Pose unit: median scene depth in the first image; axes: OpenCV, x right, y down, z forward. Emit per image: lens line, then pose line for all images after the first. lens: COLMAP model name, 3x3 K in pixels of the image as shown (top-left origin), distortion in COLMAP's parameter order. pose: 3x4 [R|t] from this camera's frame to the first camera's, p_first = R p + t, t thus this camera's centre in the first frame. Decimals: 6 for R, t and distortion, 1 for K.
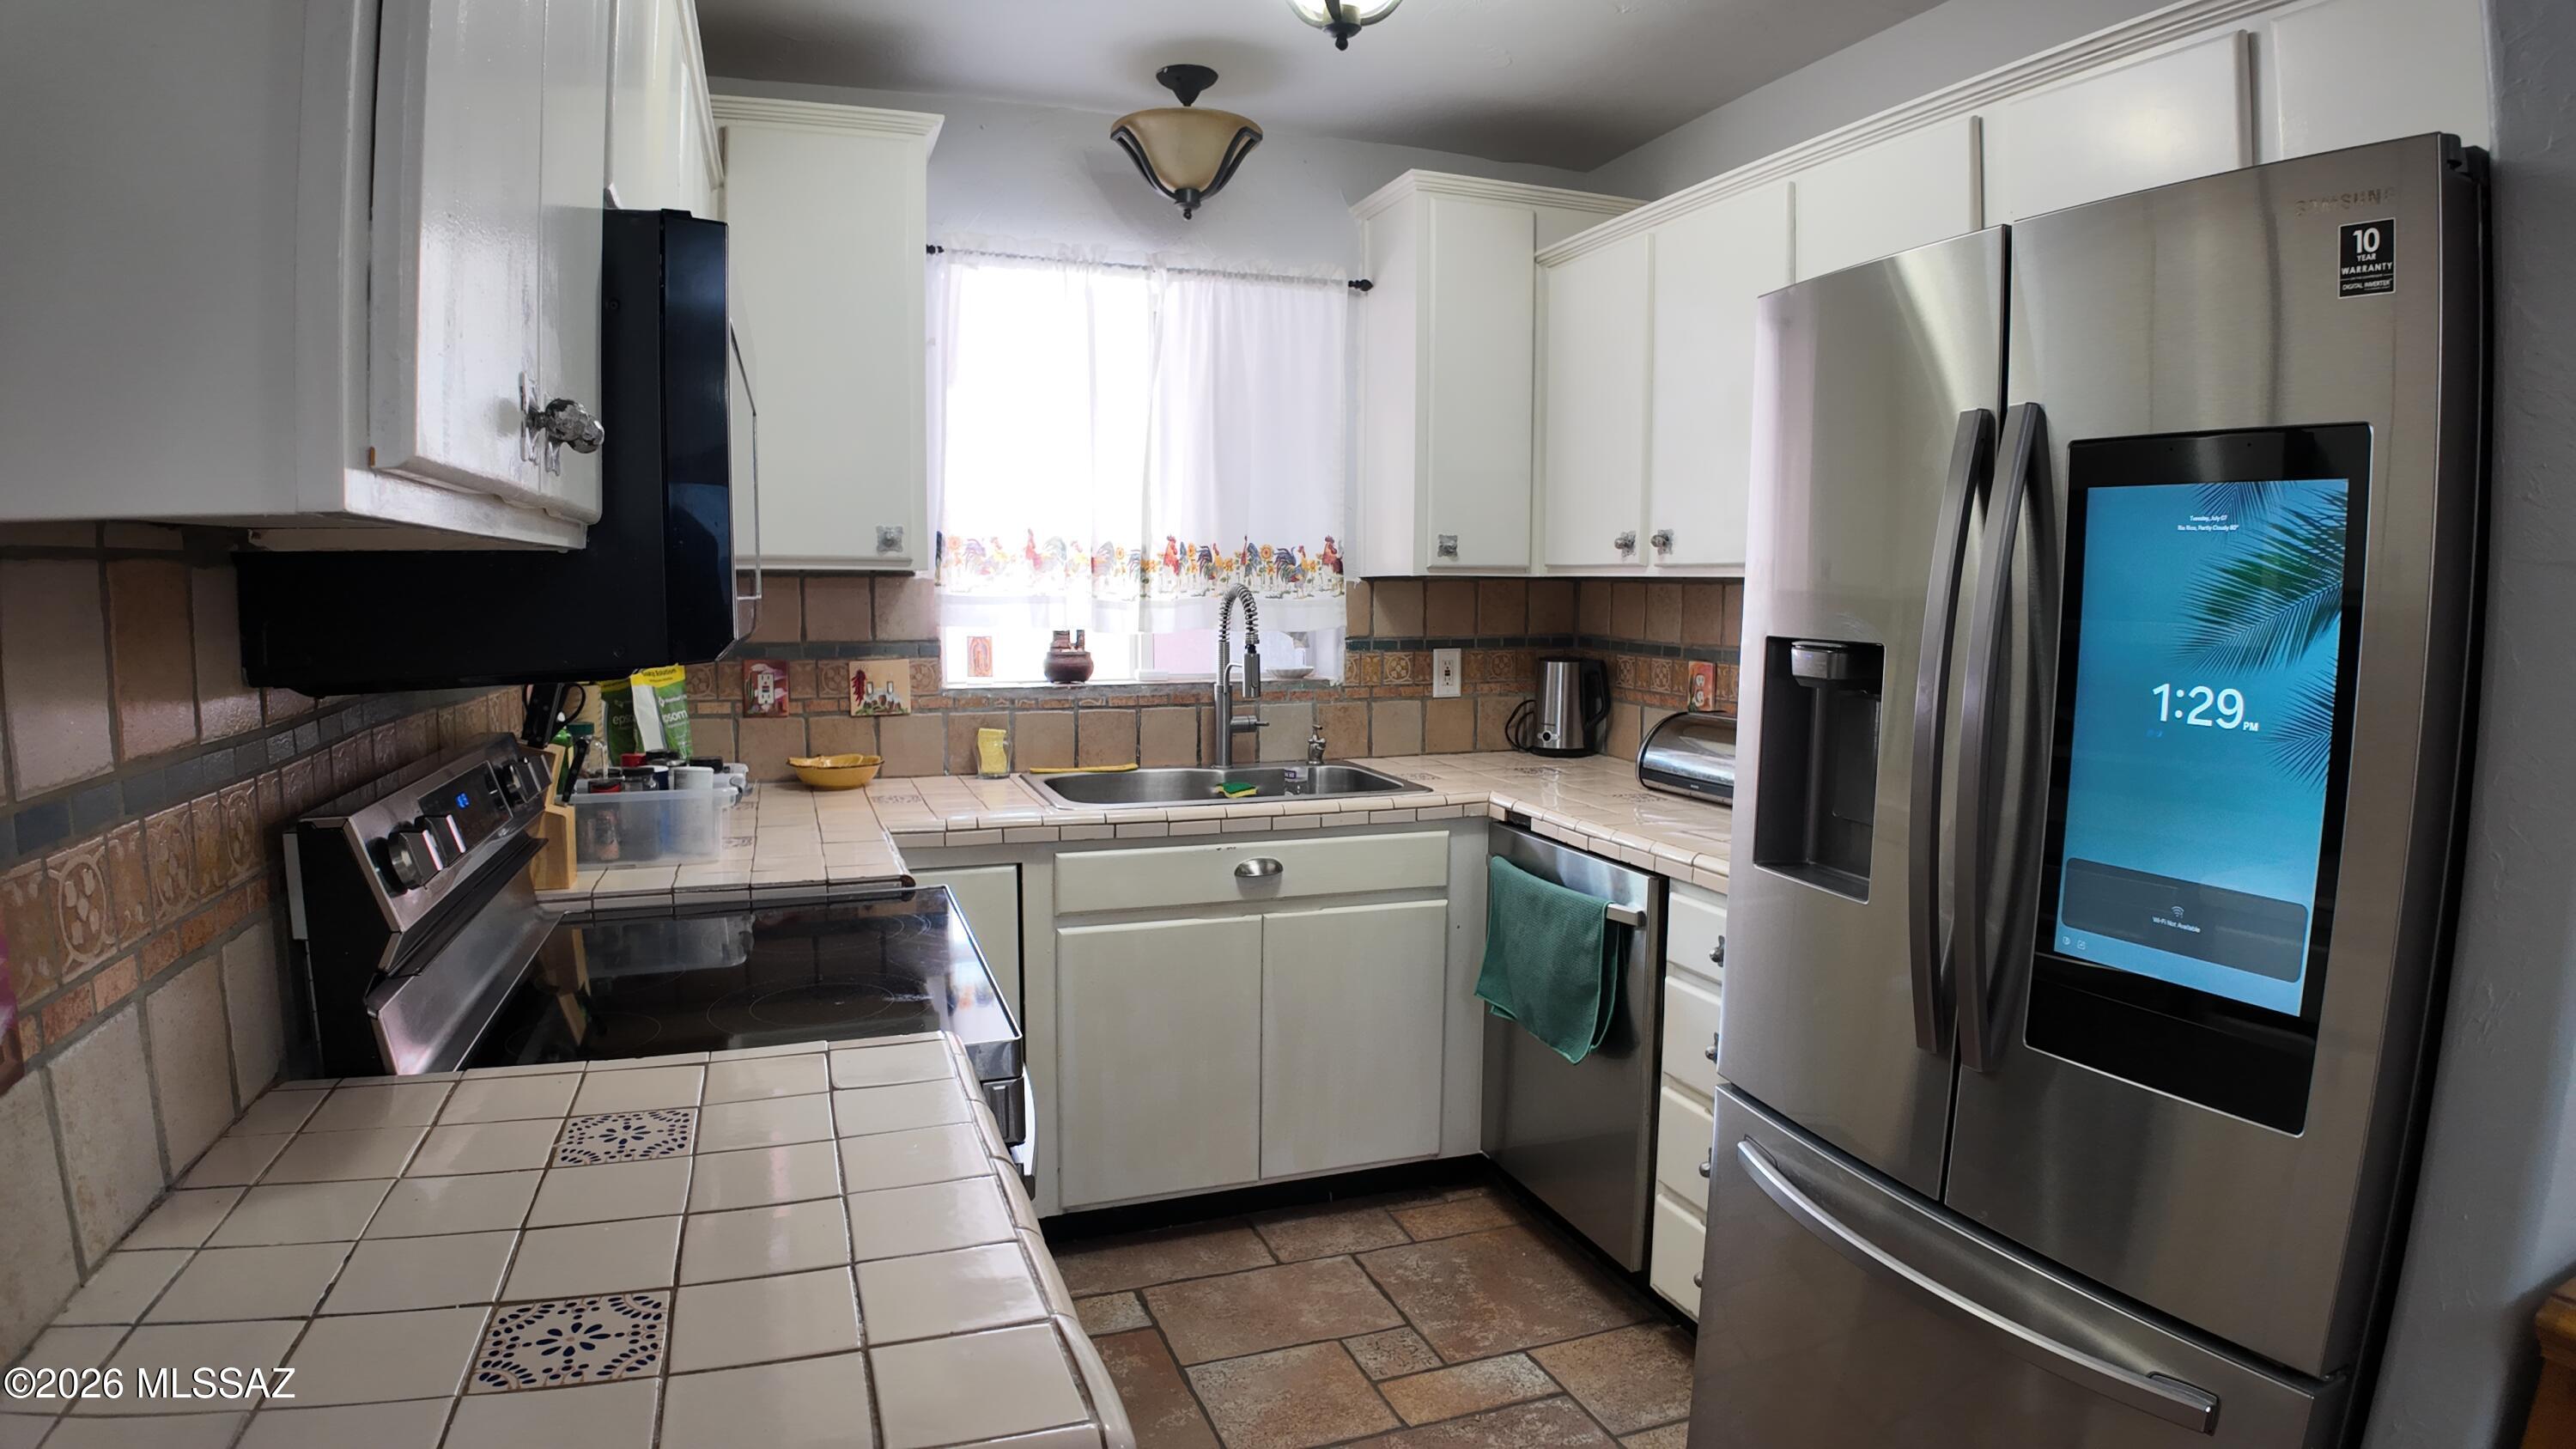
lens RADIAL K [[1370.7, 0, 1299.7], [0, 1370.7, 735.0], [0, 0, 1]] dist [-0.072618, -0.031354]
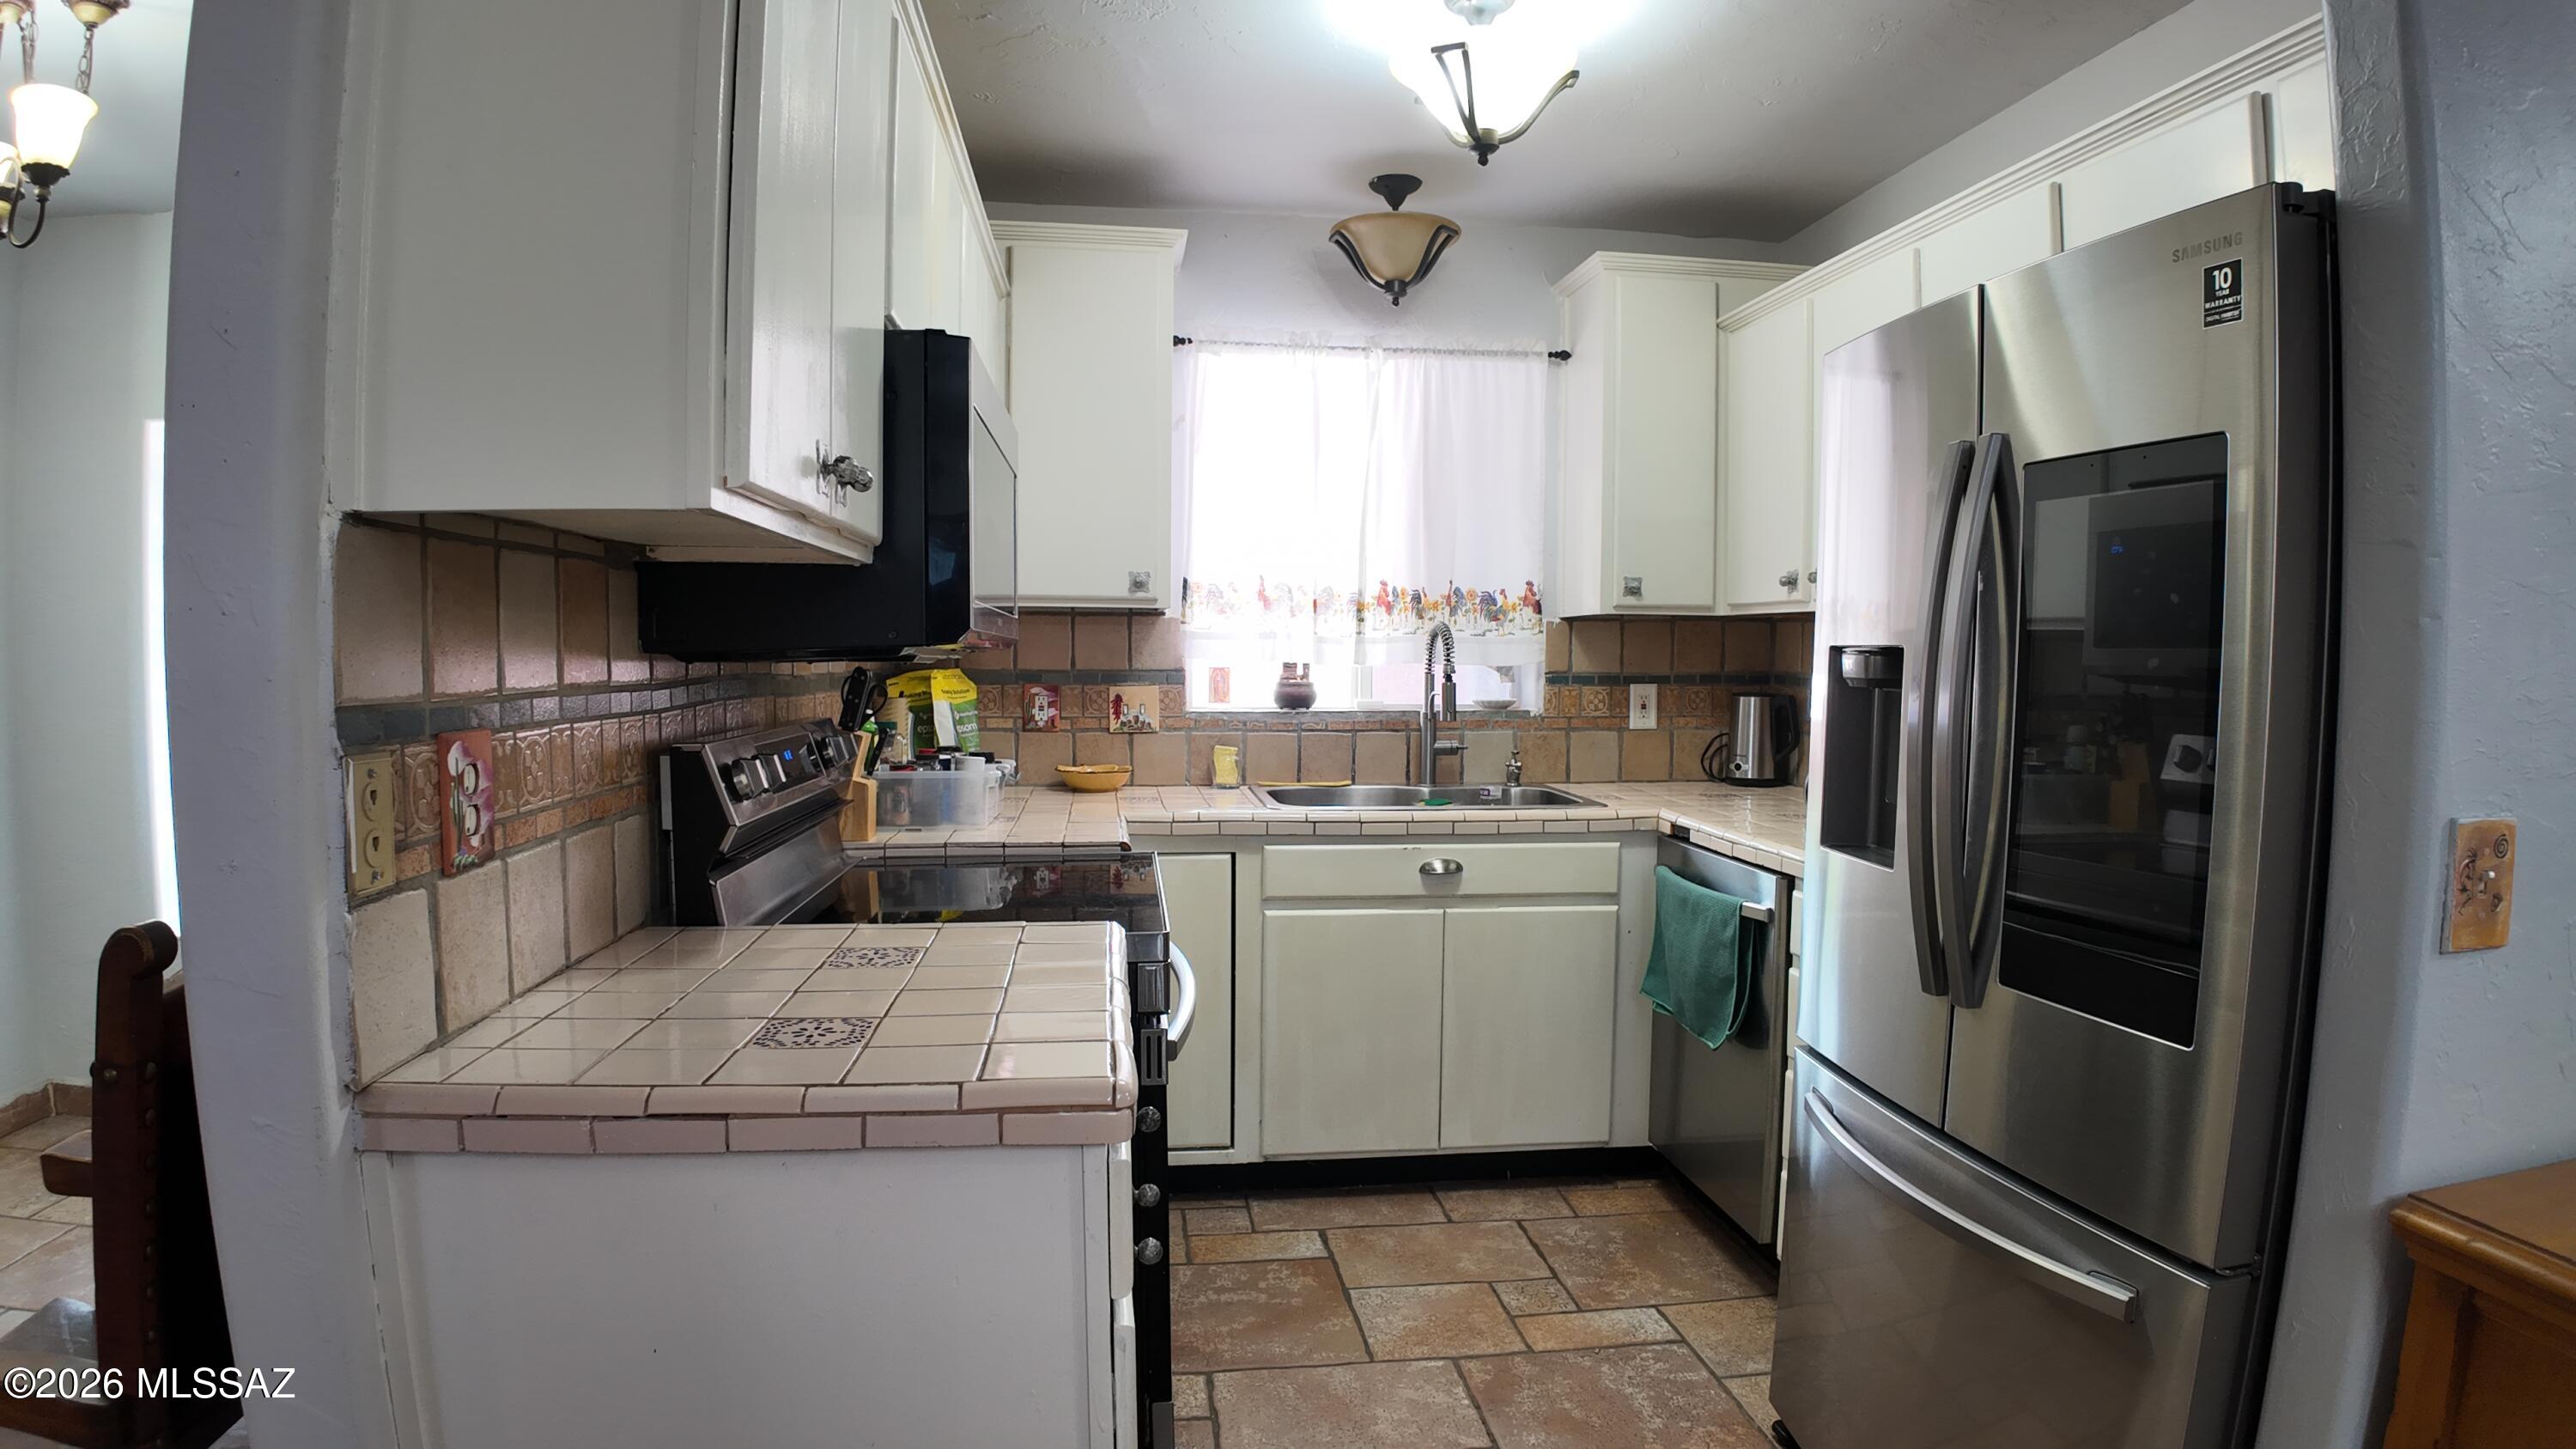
lens RADIAL K [[1358.8, 0, 1288.5], [0, 1358.8, 733.1], [0, 0, 1]] dist [-0.070261, -0.050676]
pose [[0.973774, 0.013456, -0.227119, 0.100901], [-0.024805, 0.998578, -0.047186, 0.042664], [0.226161, 0.051582, 0.972723, -0.129594]]
